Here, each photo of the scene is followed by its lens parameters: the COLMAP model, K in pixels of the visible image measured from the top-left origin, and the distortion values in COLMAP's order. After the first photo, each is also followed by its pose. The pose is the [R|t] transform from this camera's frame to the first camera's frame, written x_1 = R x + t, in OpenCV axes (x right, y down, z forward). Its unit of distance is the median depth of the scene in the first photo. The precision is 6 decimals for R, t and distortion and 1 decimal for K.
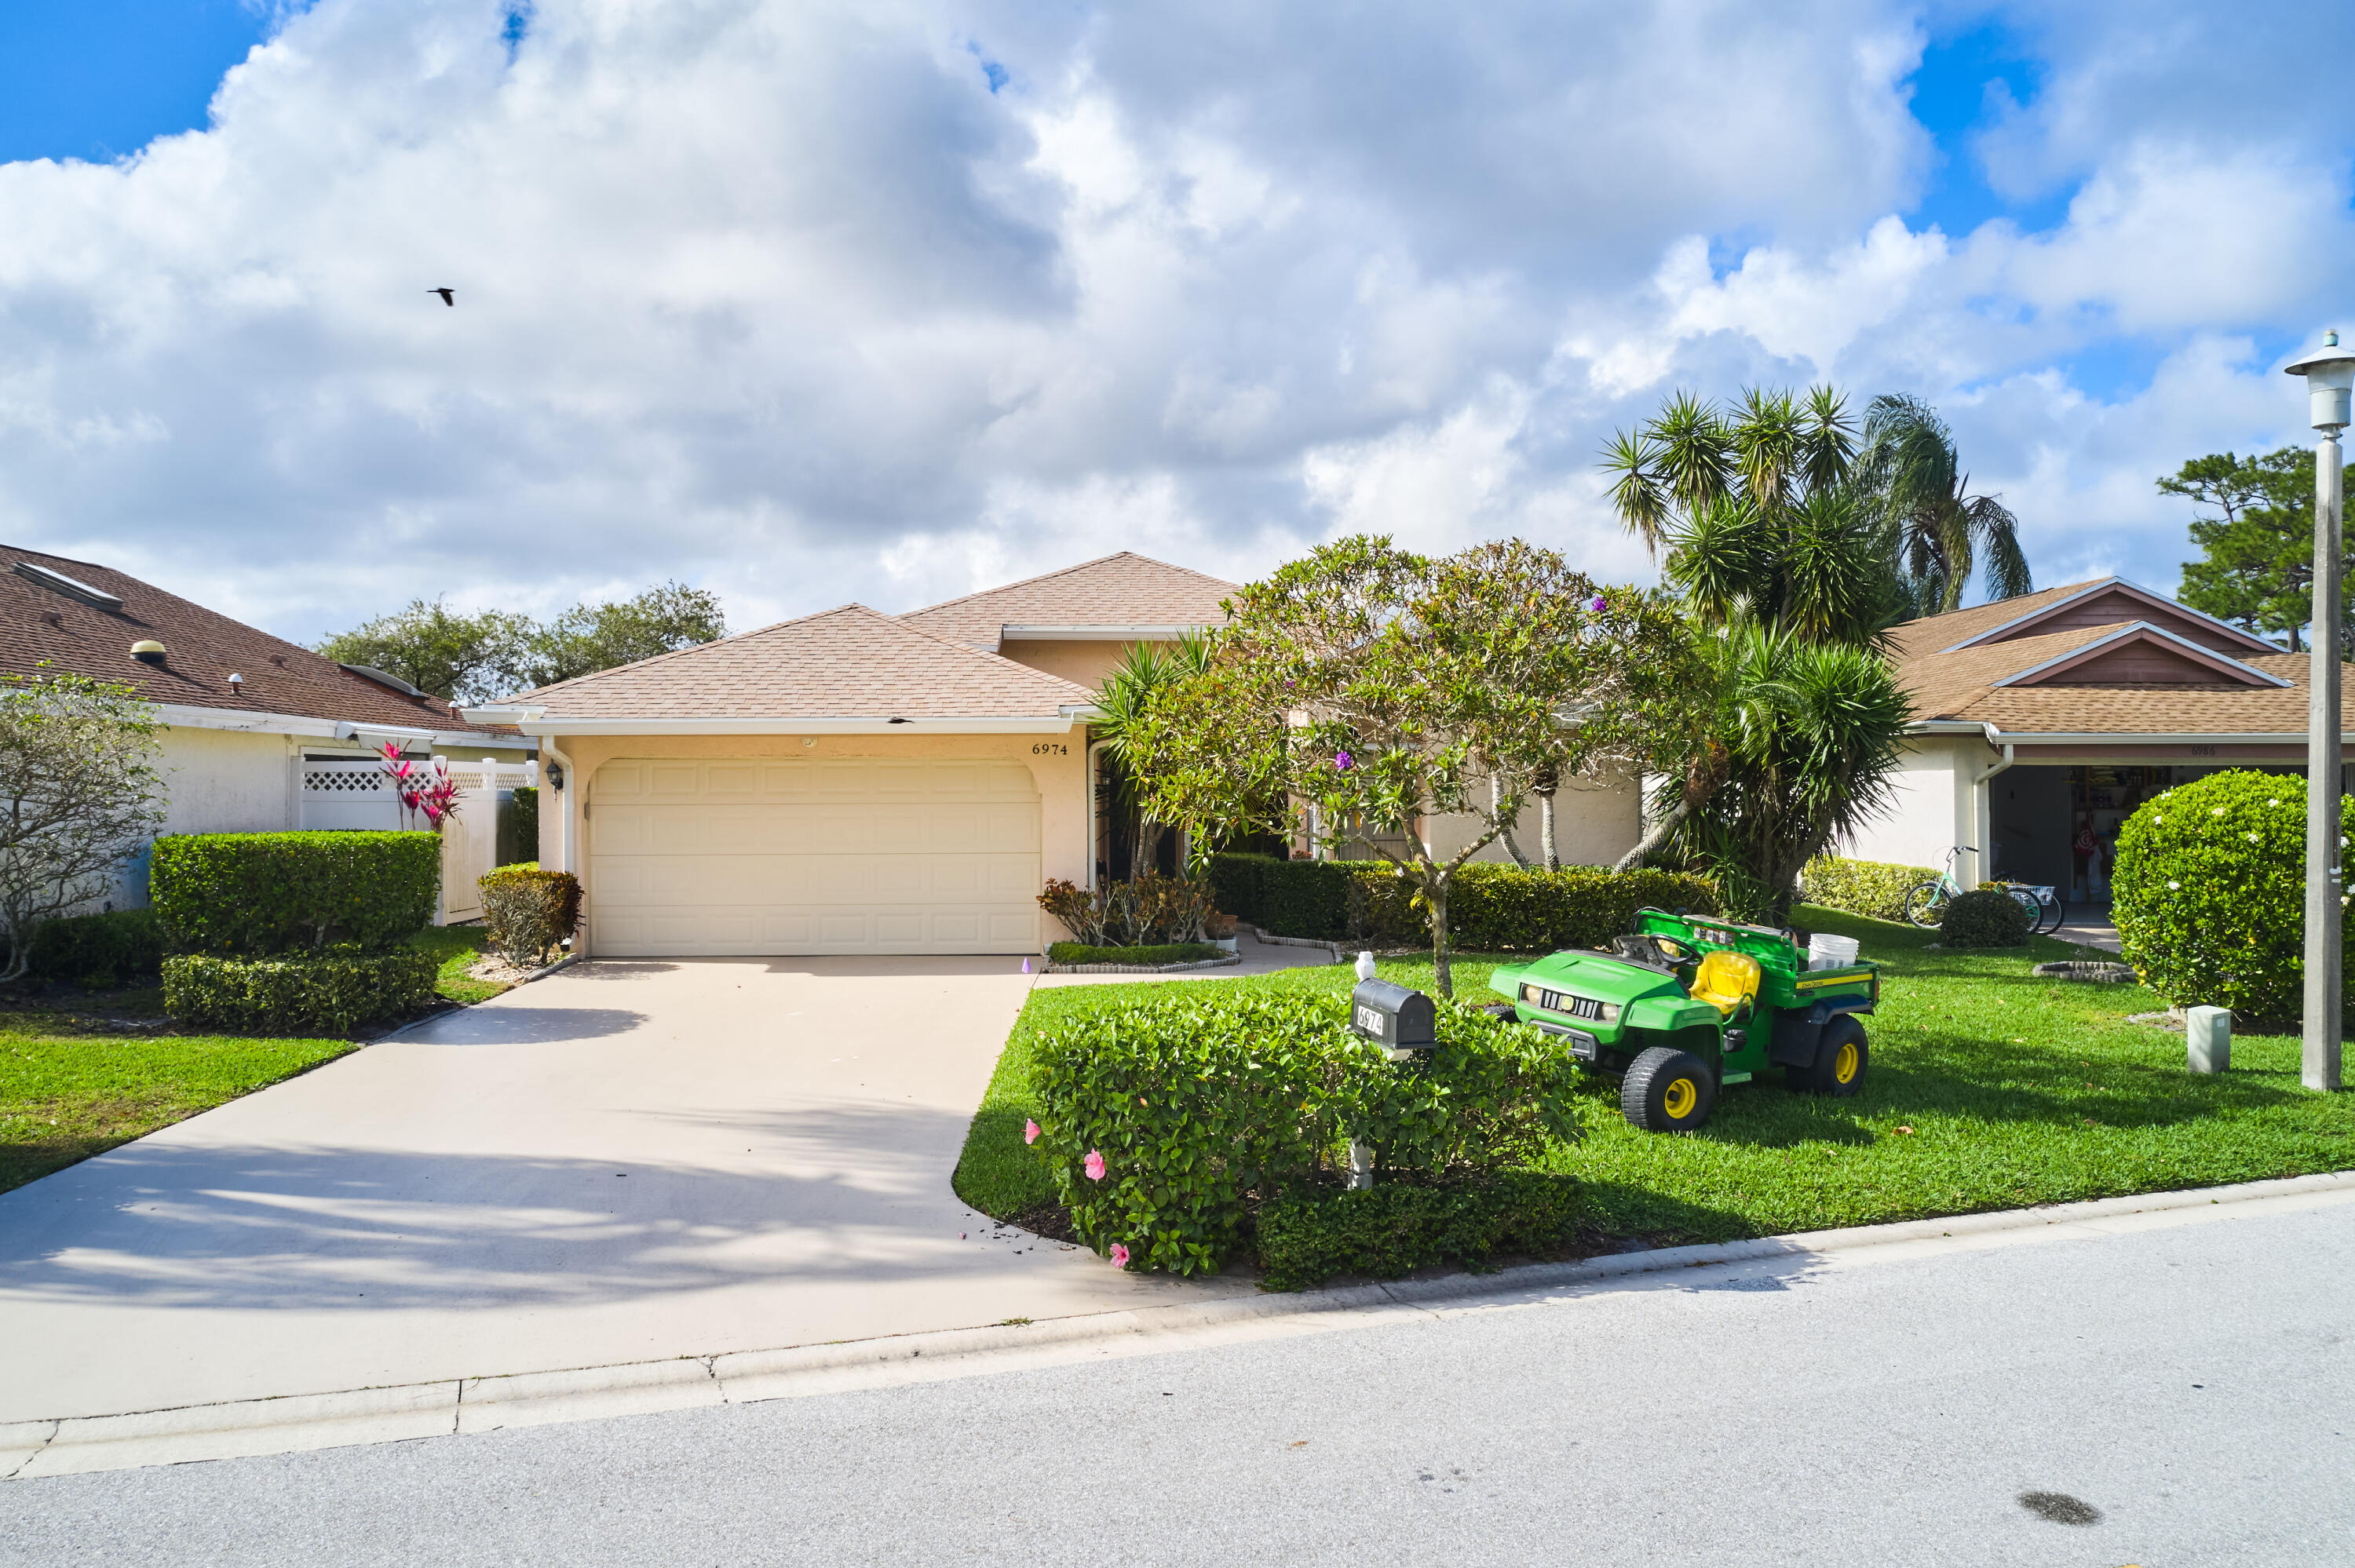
lens RADIAL K [[1813.4, 0, 1177.5], [0, 1813.4, 784.0], [0, 0, 1]] dist [-0.019620, 0.000709]
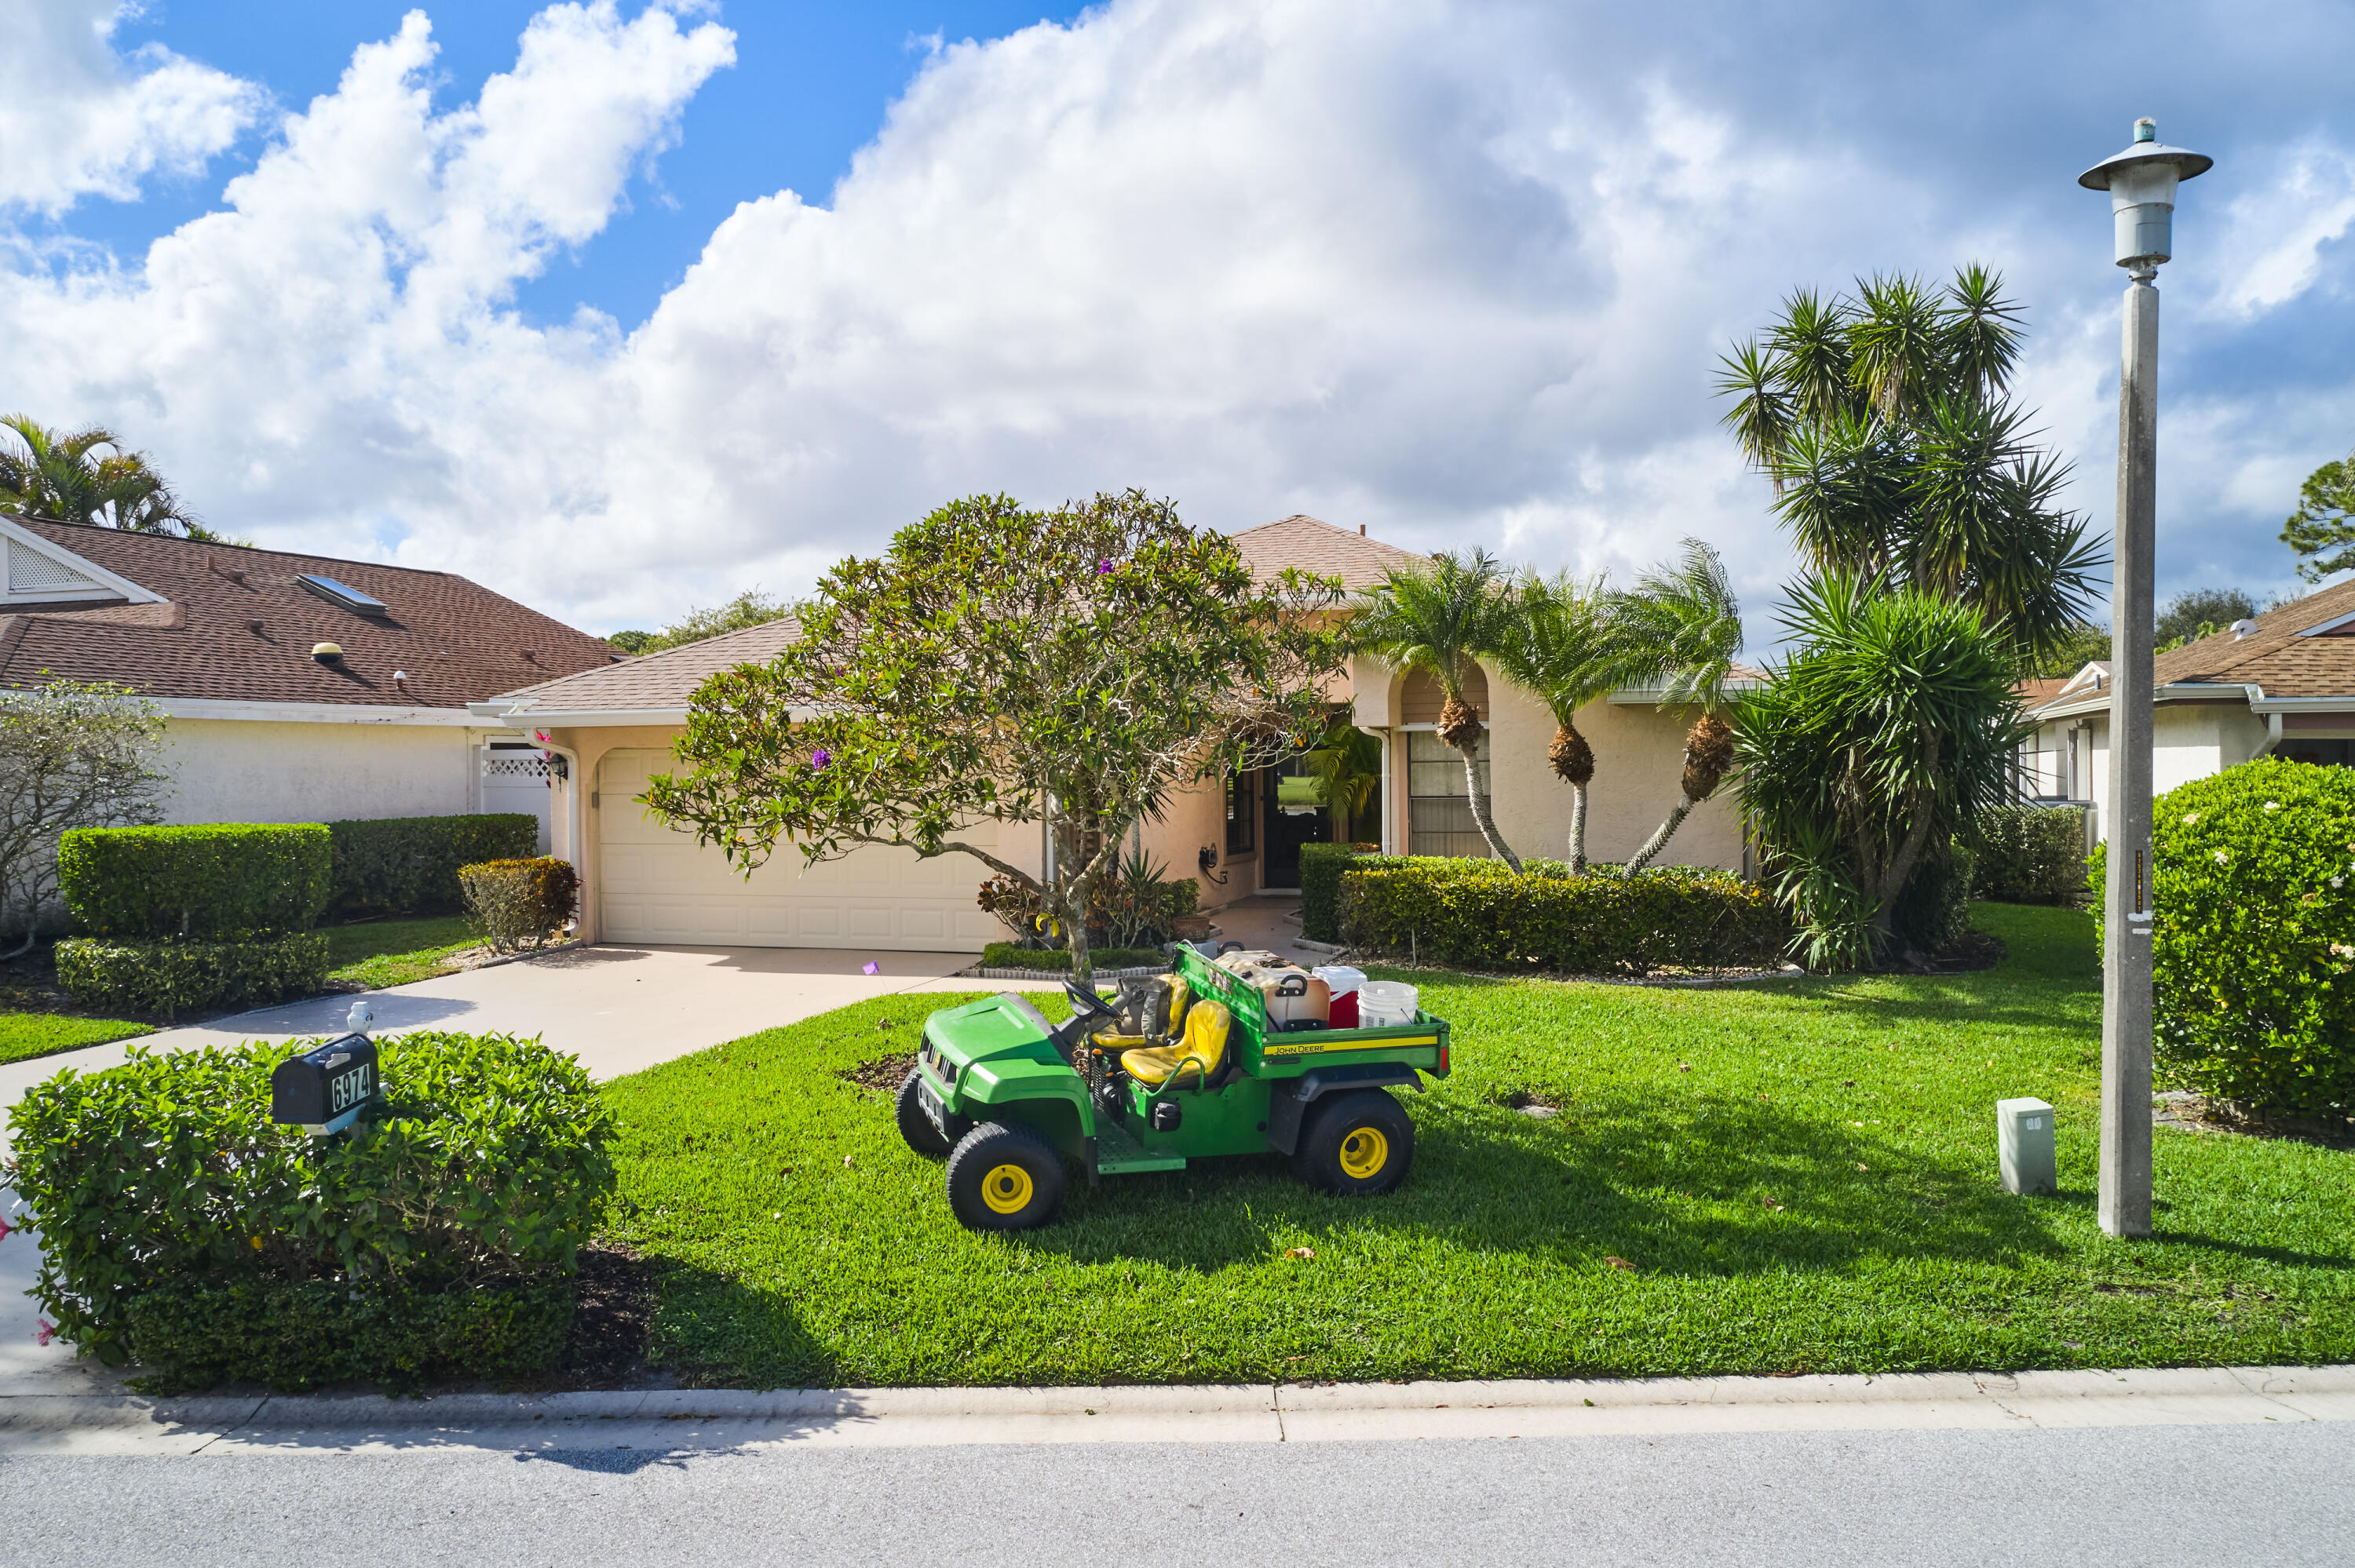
lens RADIAL K [[1813.4, 0, 1177.5], [0, 1813.4, 784.0], [0, 0, 1]] dist [-0.019620, 0.000709]
pose [[0.940013, -0.000314, -0.341139, 0.351149], [0.006743, 0.999821, 0.017660, -0.010738], [0.341072, -0.018901, 0.939847, 0.155663]]
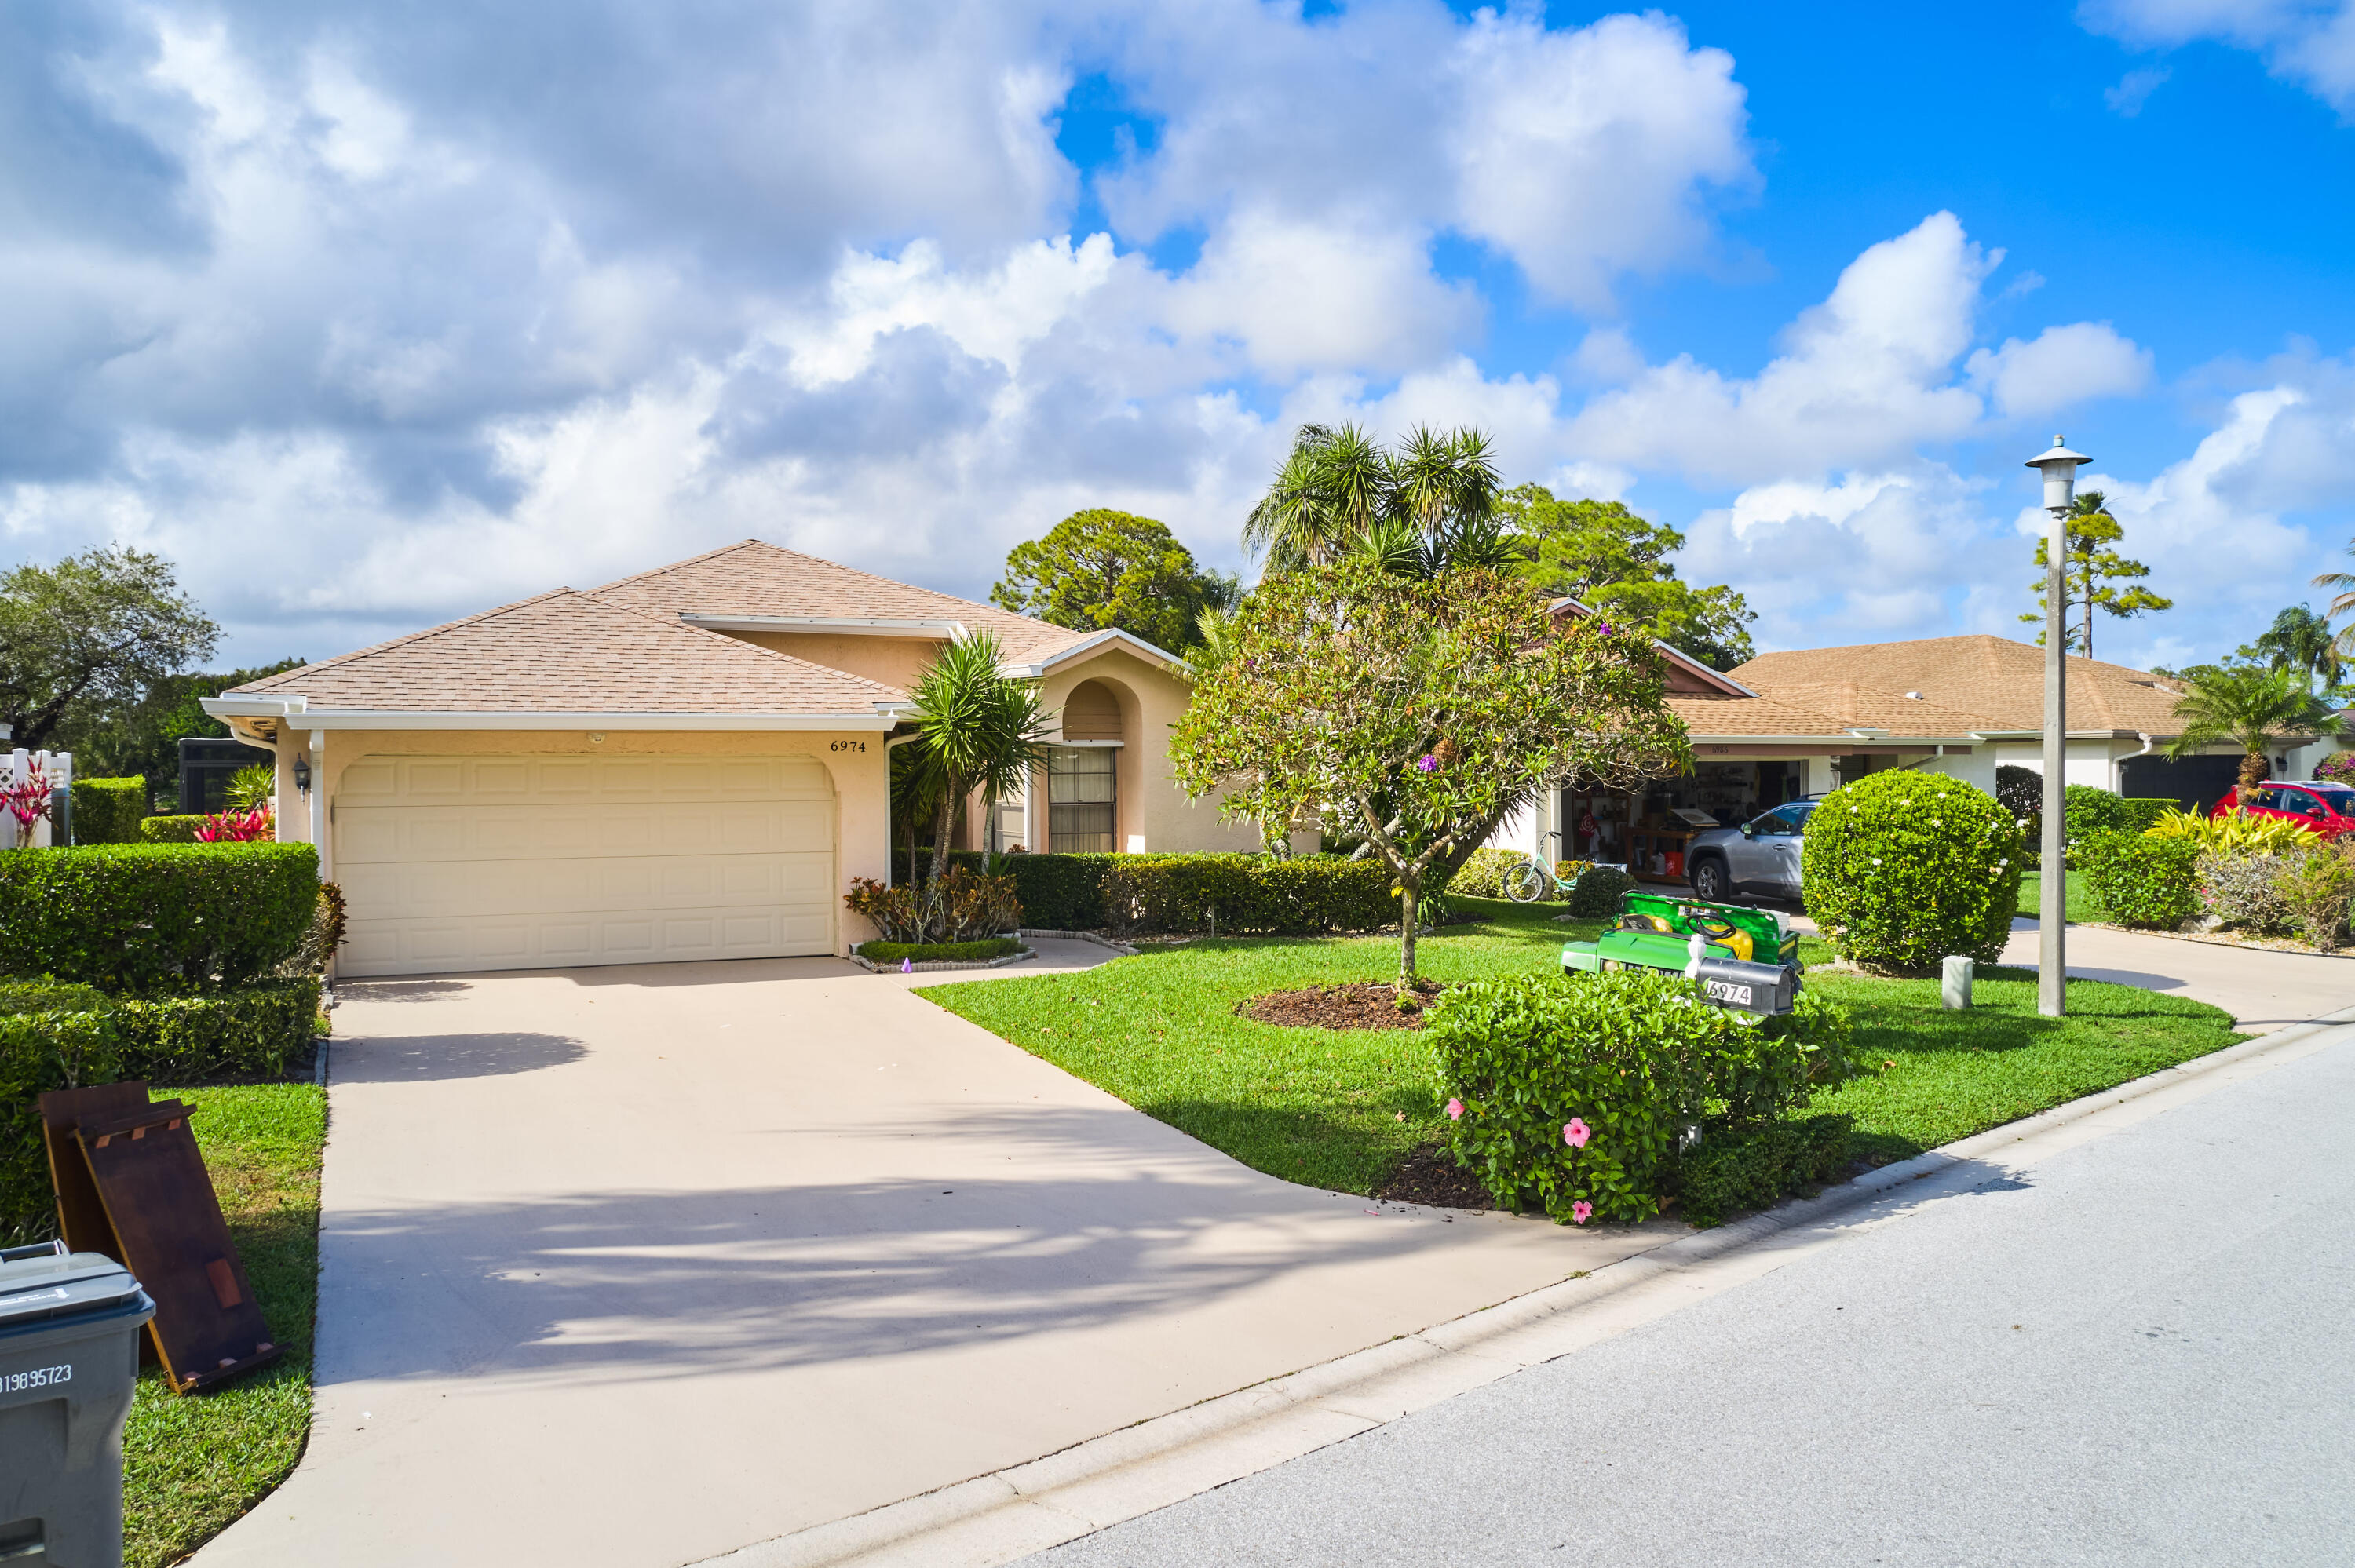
lens RADIAL K [[1811.4, 0, 1164.1], [0, 1811.4, 773.6], [0, 0, 1]] dist [-0.011659, -0.002452]
pose [[0.921774, -0.002037, 0.387723, -0.308455], [0.001200, 0.999996, 0.002400, -0.006811], [-0.387726, -0.001747, 0.921773, 0.027658]]
